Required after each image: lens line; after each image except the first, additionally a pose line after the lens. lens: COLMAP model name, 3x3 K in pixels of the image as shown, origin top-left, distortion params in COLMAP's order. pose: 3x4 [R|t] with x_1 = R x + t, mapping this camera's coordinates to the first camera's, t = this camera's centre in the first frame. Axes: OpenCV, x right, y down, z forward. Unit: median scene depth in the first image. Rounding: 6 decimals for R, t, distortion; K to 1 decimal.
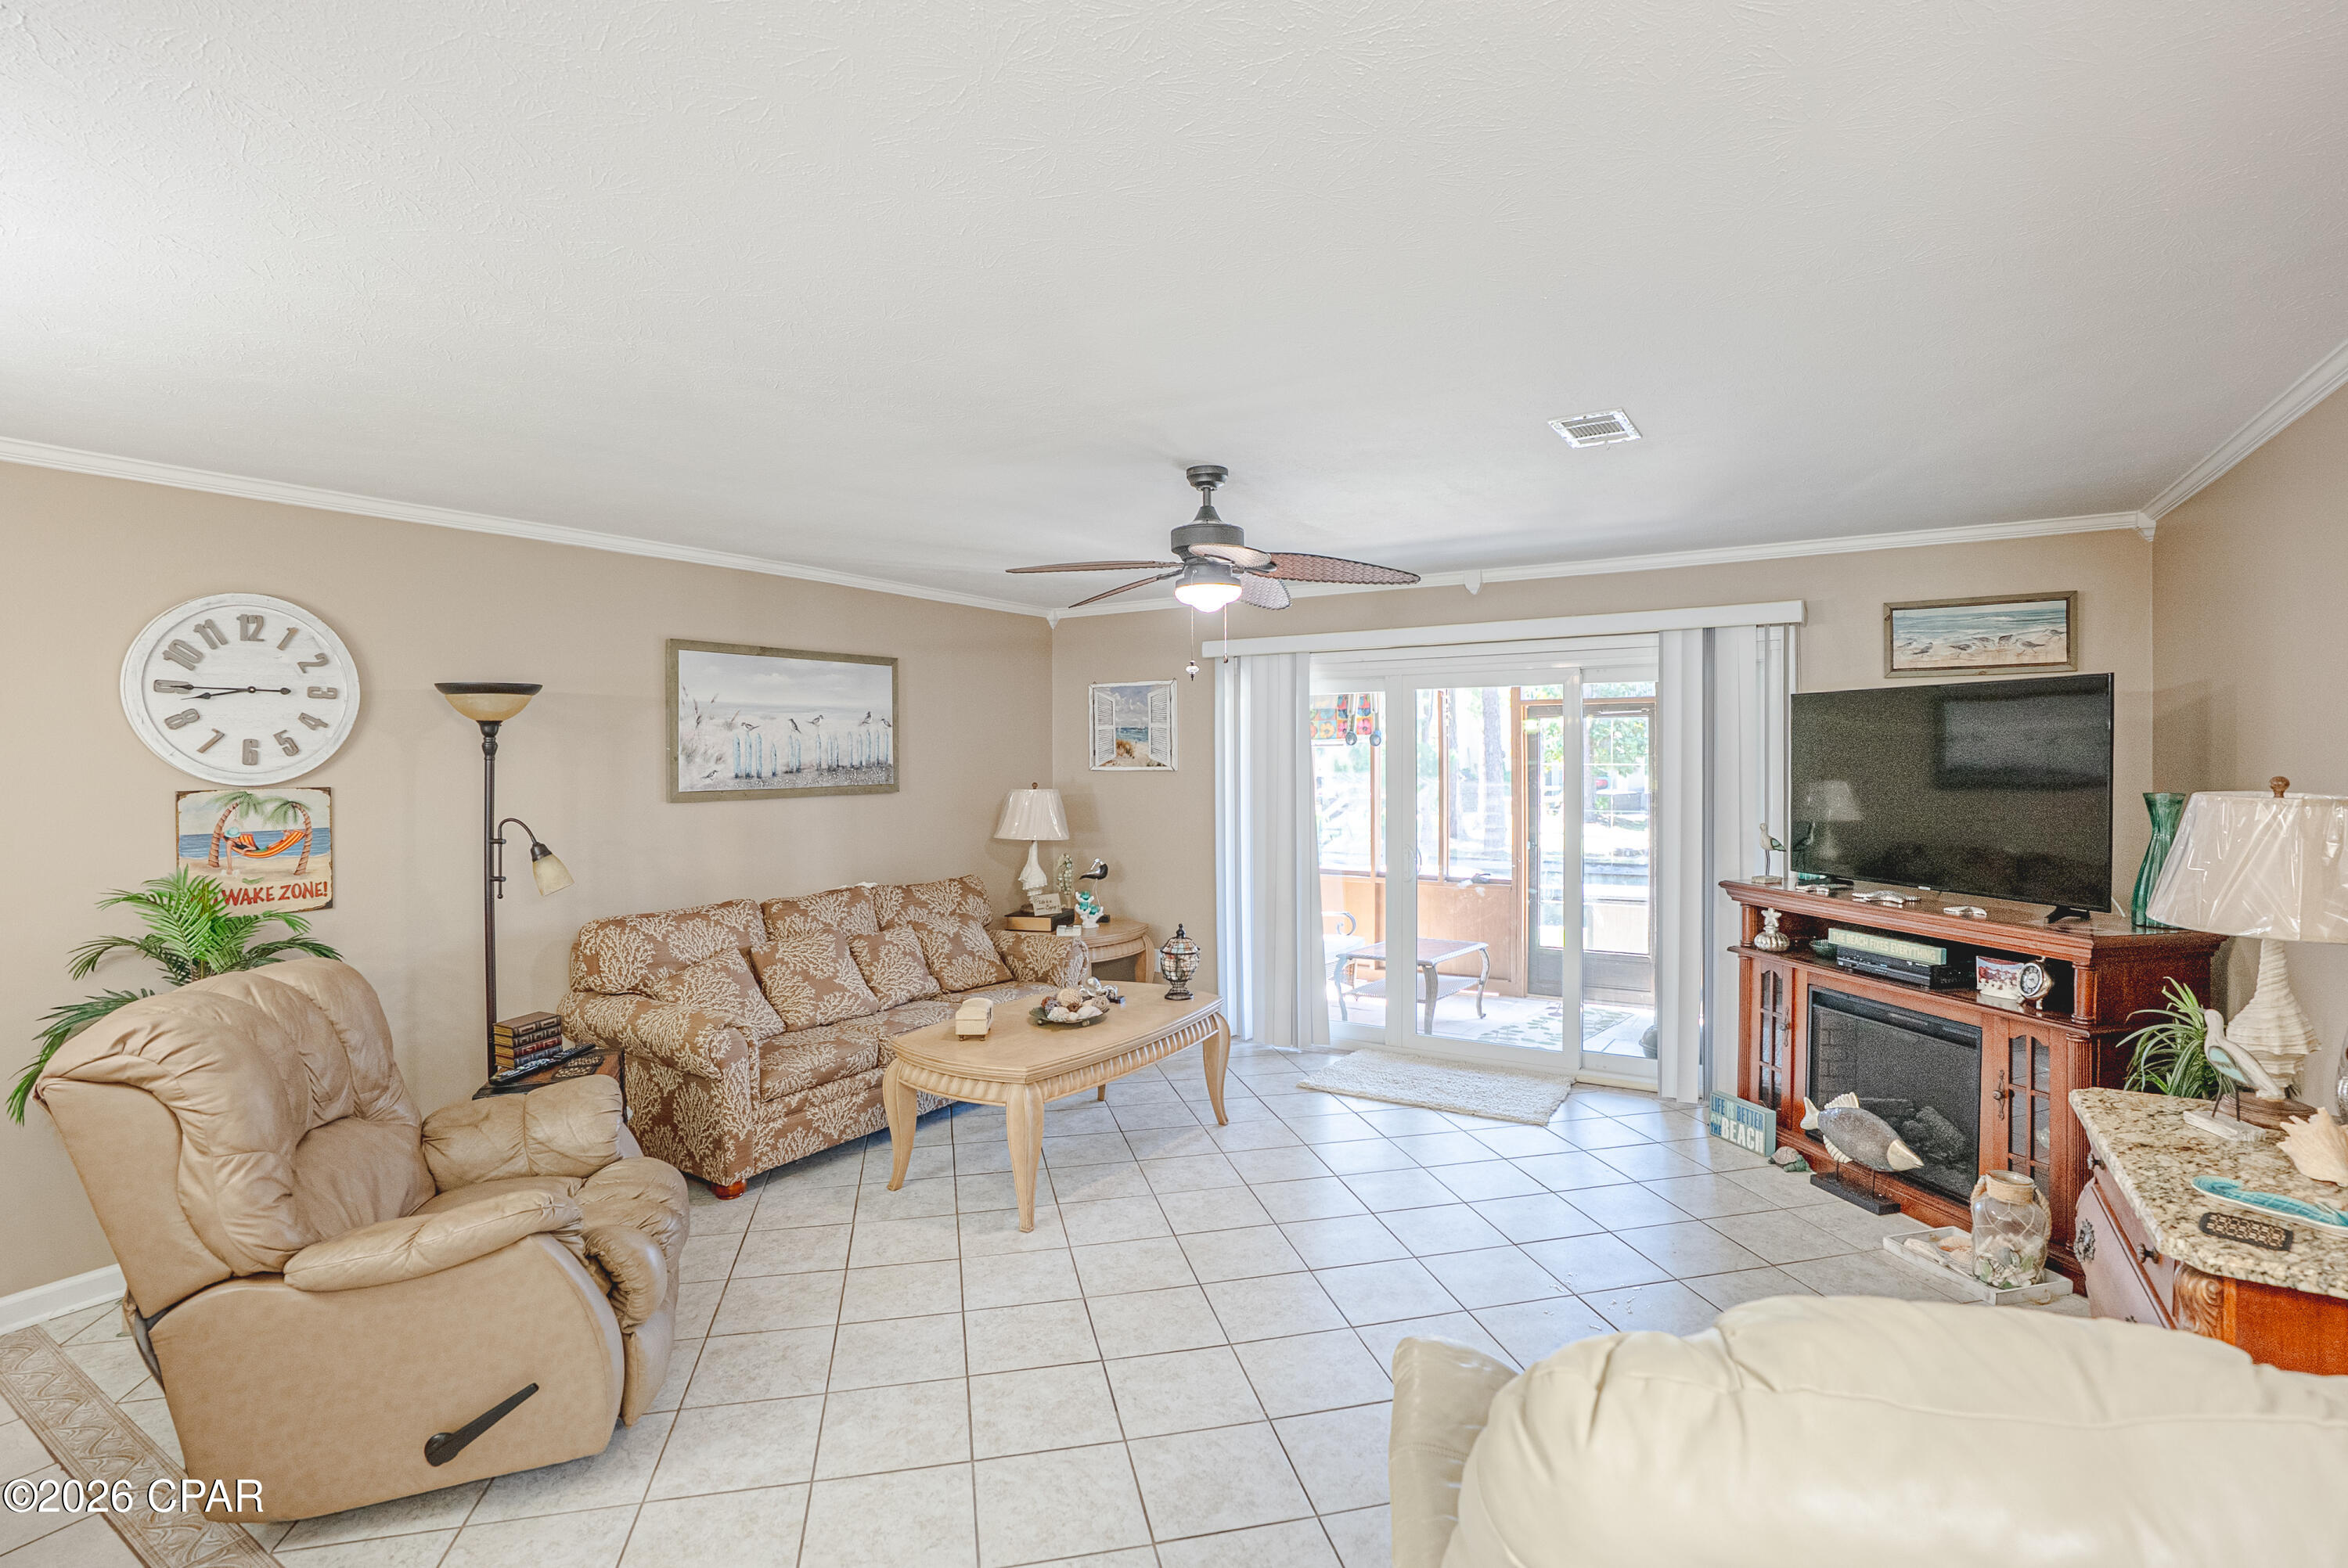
lens RADIAL K [[1114.2, 0, 1167.9], [0, 1114.2, 769.2], [0, 0, 1]] dist [-0.070364, 0.033100]
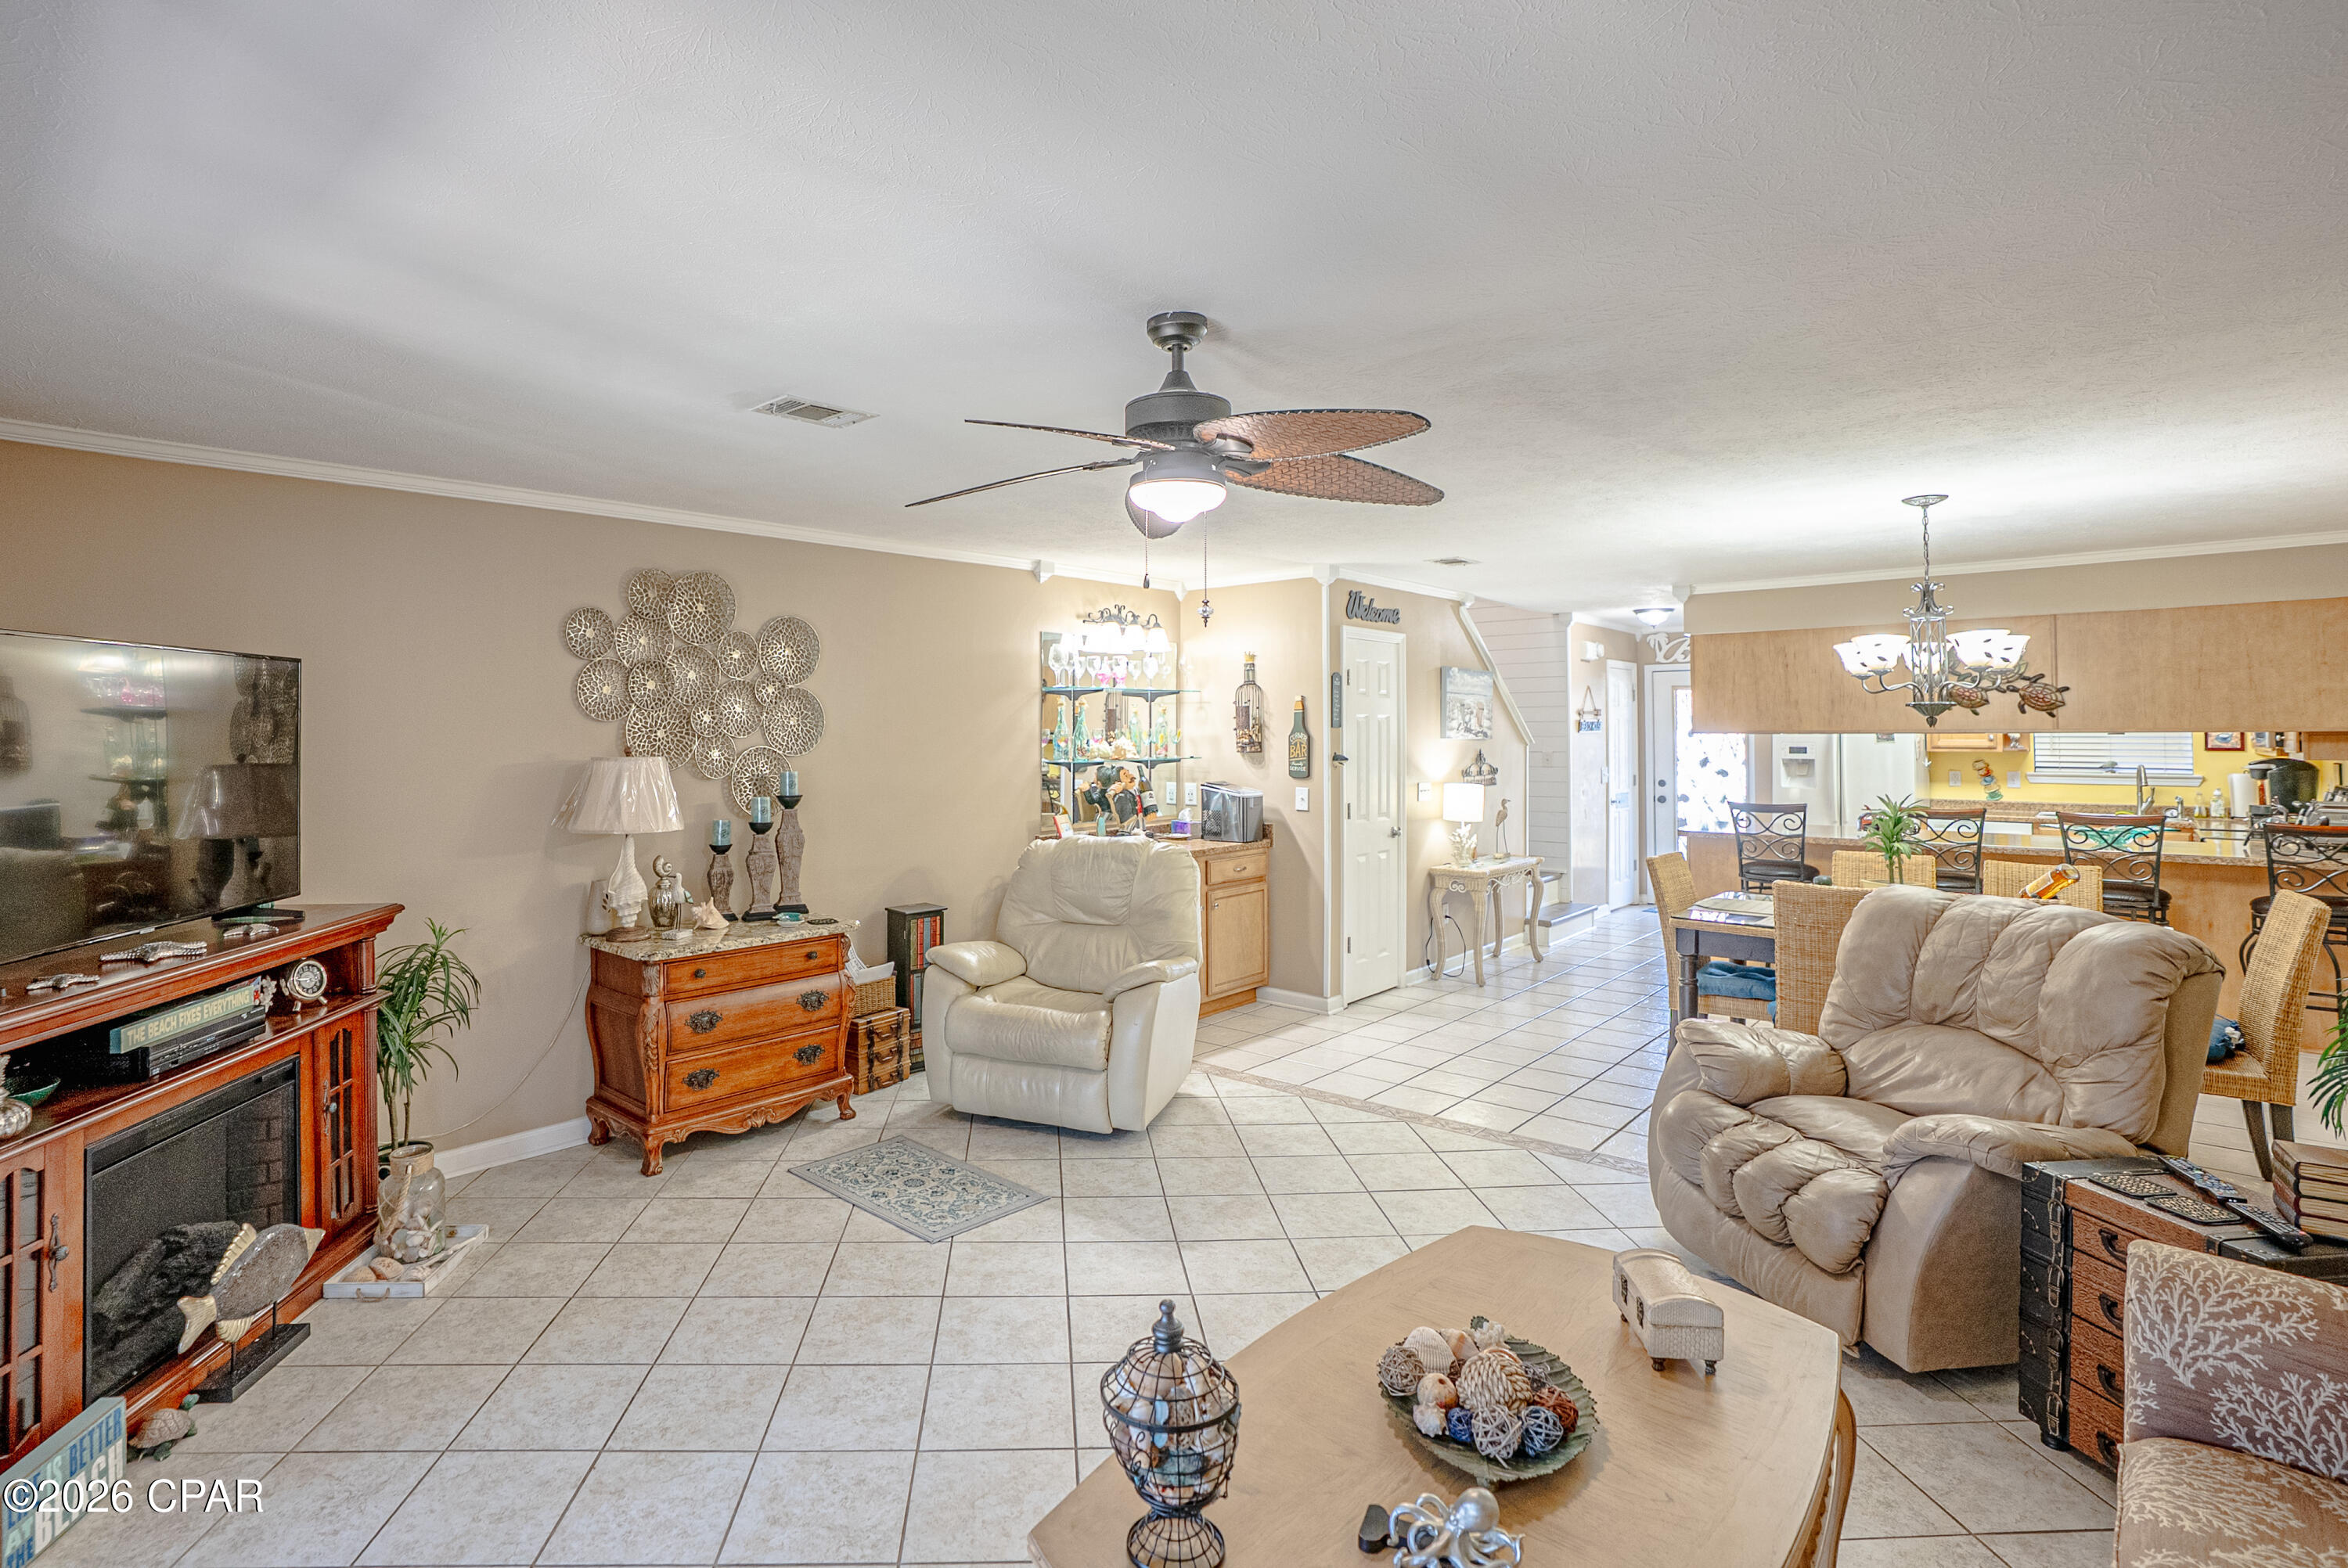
lens RADIAL K [[1165.8, 0, 1072.8], [0, 1165.8, 712.1], [0, 0, 1]] dist [-0.062804, 0.024267]
pose [[-0.982902, 0.012639, 0.183697, -0.027343], [0.012838, 0.999918, -0.000111, -0.021905], [-0.183683, 0.002249, -0.982983, 1.527283]]
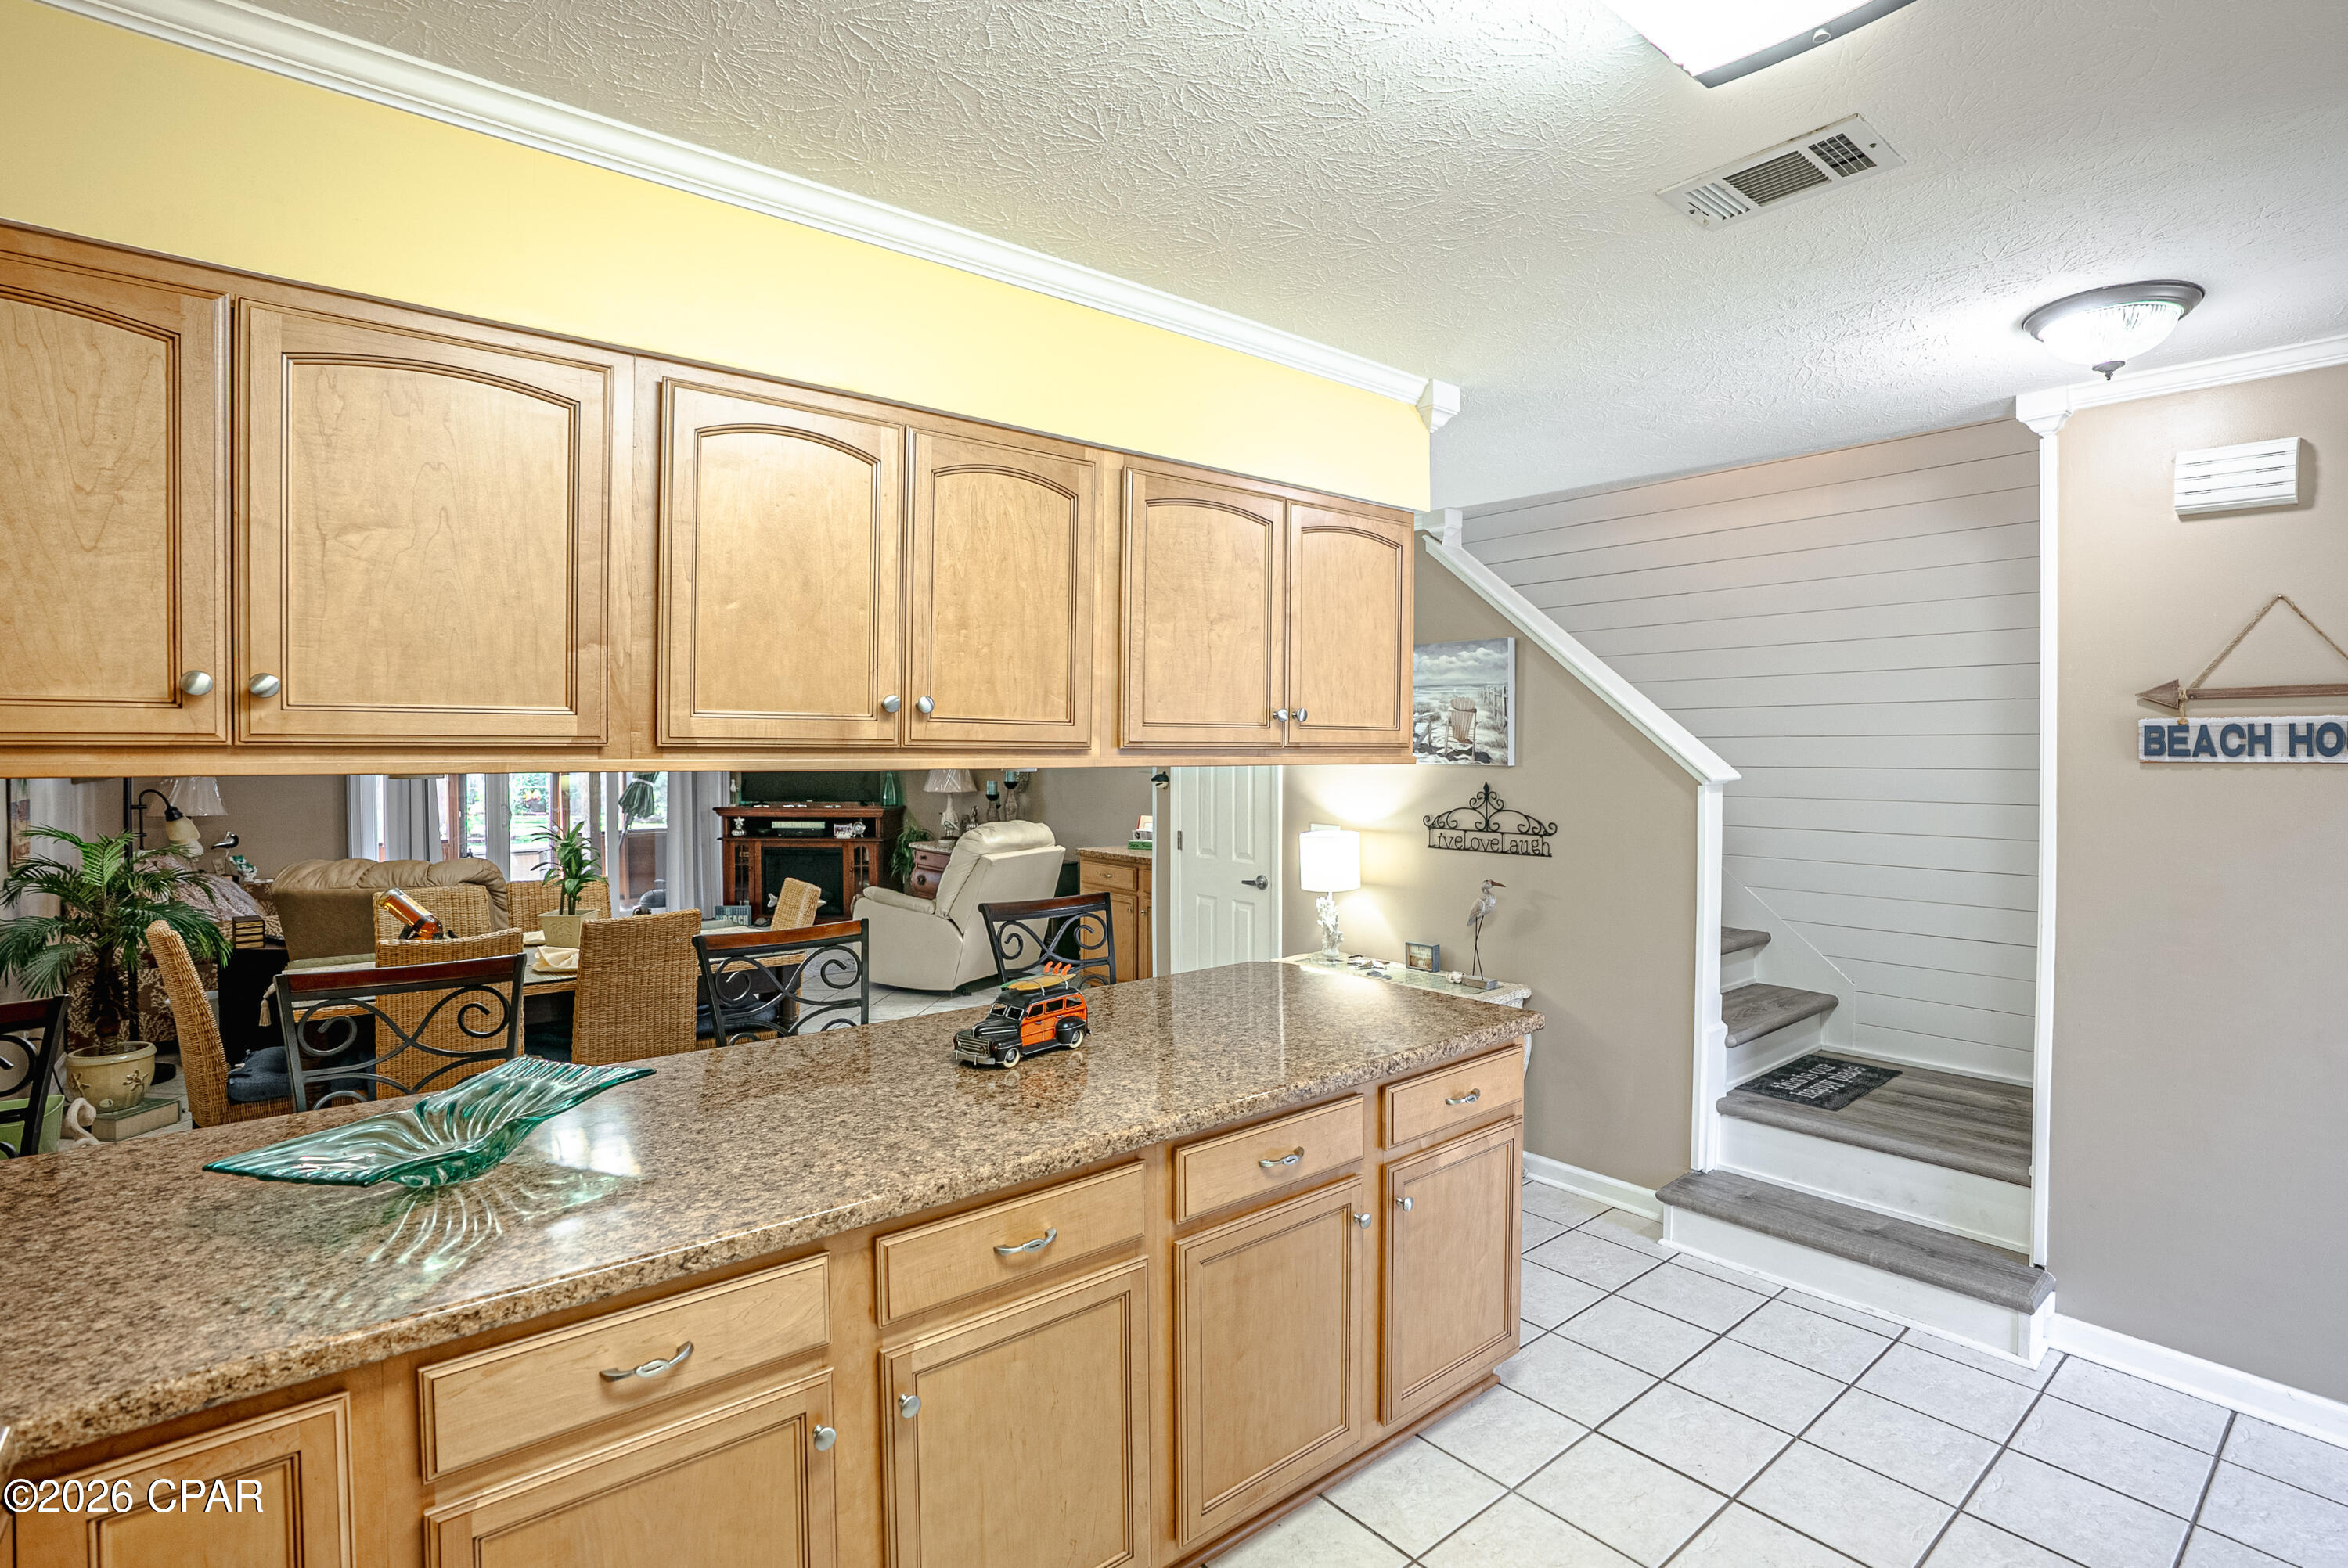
lens RADIAL K [[1138.6, 0, 1203.4], [0, 1138.6, 779.2], [0, 0, 1]] dist [-0.058837, 0.009788]
pose [[0.293080, -0.021486, 0.955847, -1.432286], [0.011014, 0.999757, 0.019097, 0.021060], [-0.956025, 0.004930, 0.293245, -0.586902]]
